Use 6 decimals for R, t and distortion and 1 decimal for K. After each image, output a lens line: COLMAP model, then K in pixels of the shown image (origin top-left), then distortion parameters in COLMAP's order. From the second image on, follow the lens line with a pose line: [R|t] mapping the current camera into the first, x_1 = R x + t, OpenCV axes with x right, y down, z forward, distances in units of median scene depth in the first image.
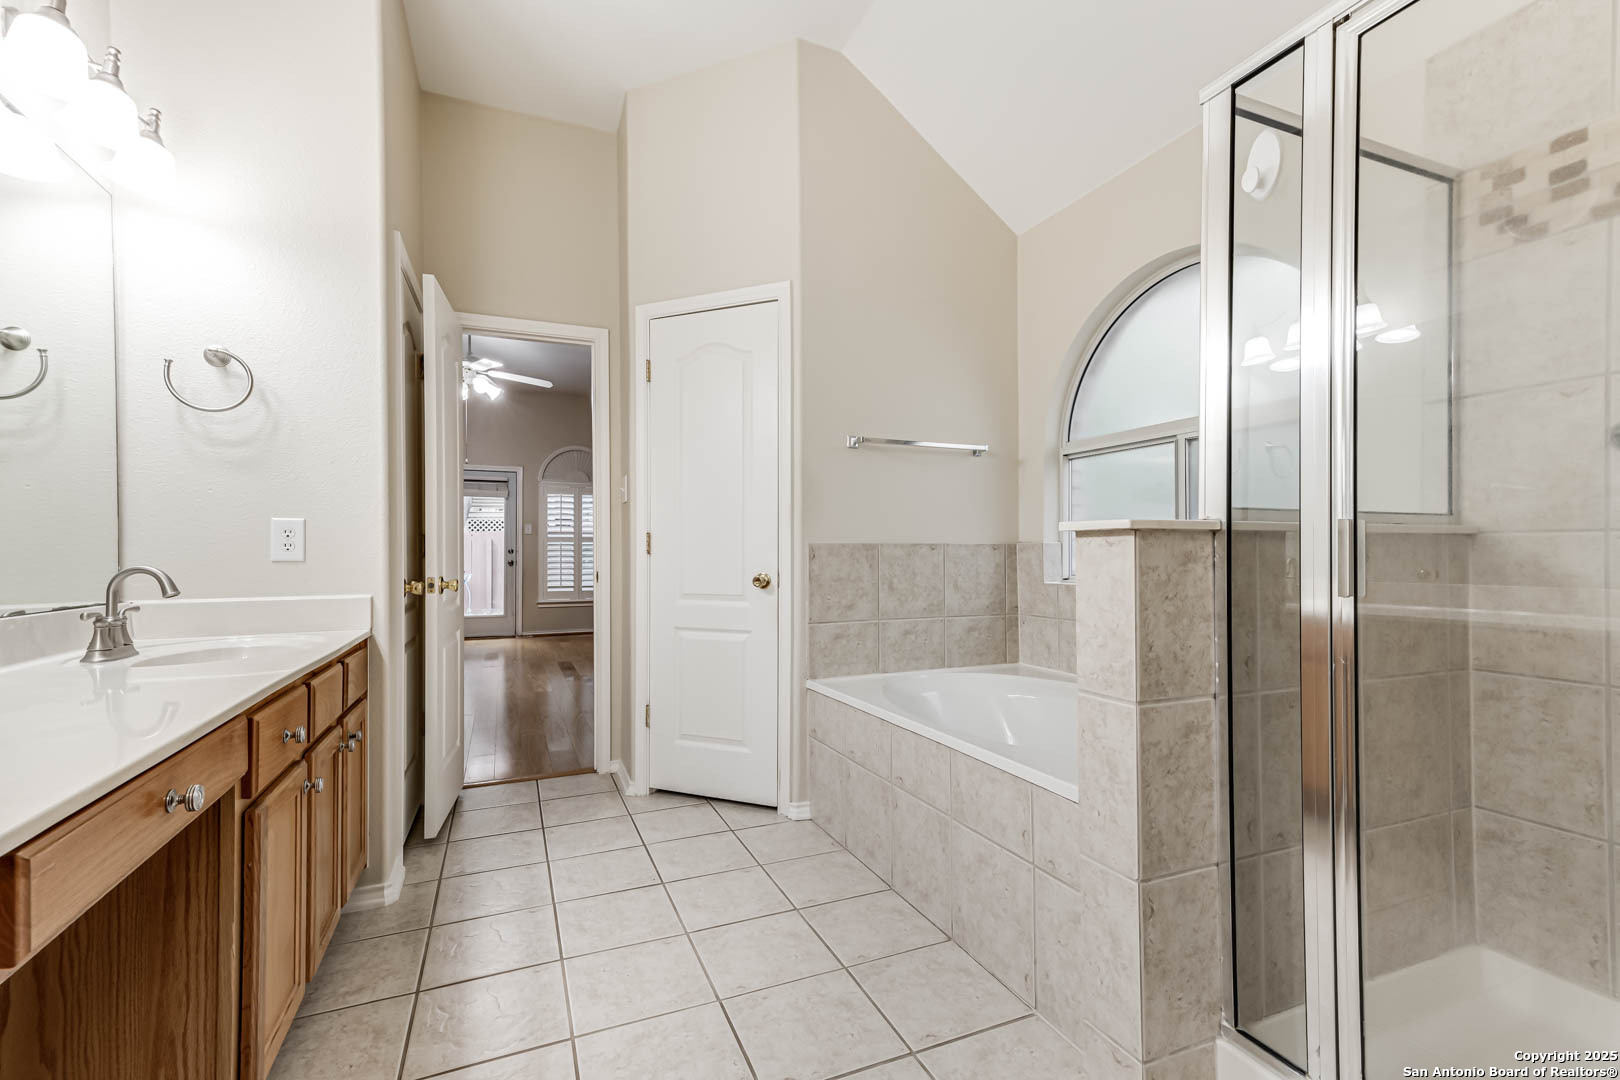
lens RADIAL K [[722.8, 0, 806.4], [0, 722.8, 547.0], [0, 0, 1]] dist [0.022340, -0.000582]
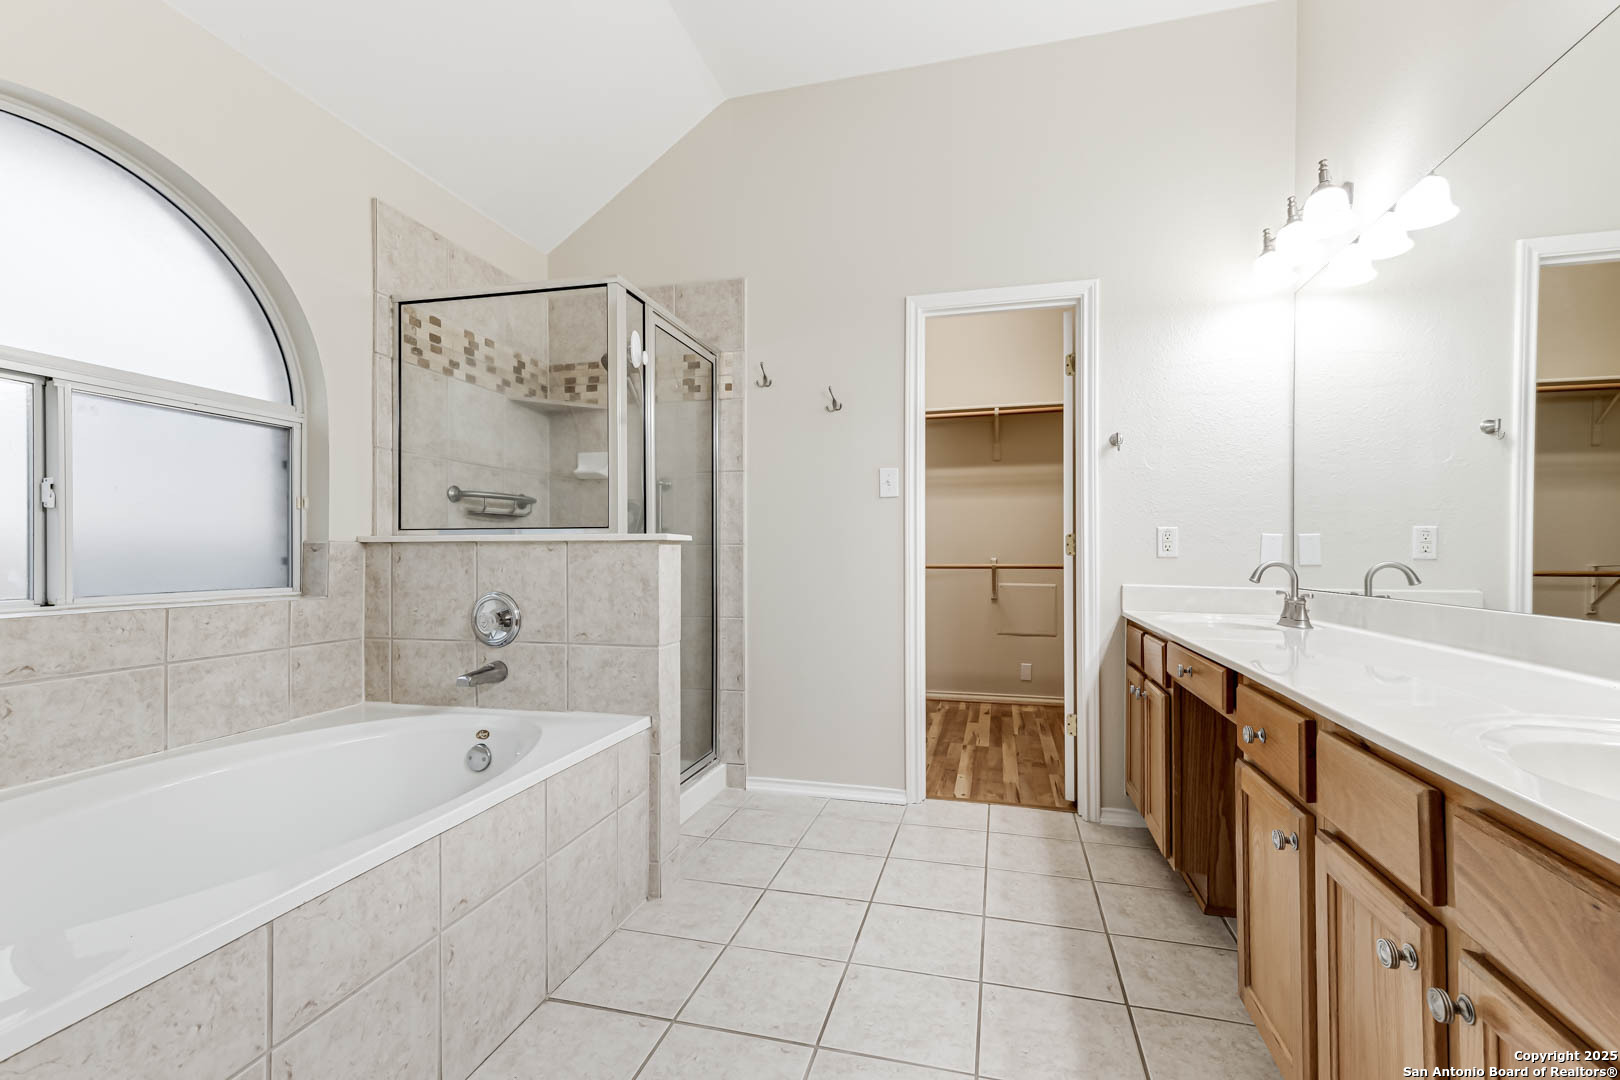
lens RADIAL K [[722.8, 0, 806.4], [0, 722.8, 547.0], [0, 0, 1]] dist [0.022340, -0.000582]
pose [[-0.792257, 0.016771, 0.609957, -0.671795], [0.004505, 0.999756, -0.021636, 0.024513], [-0.610171, -0.014393, -0.792139, 1.736458]]
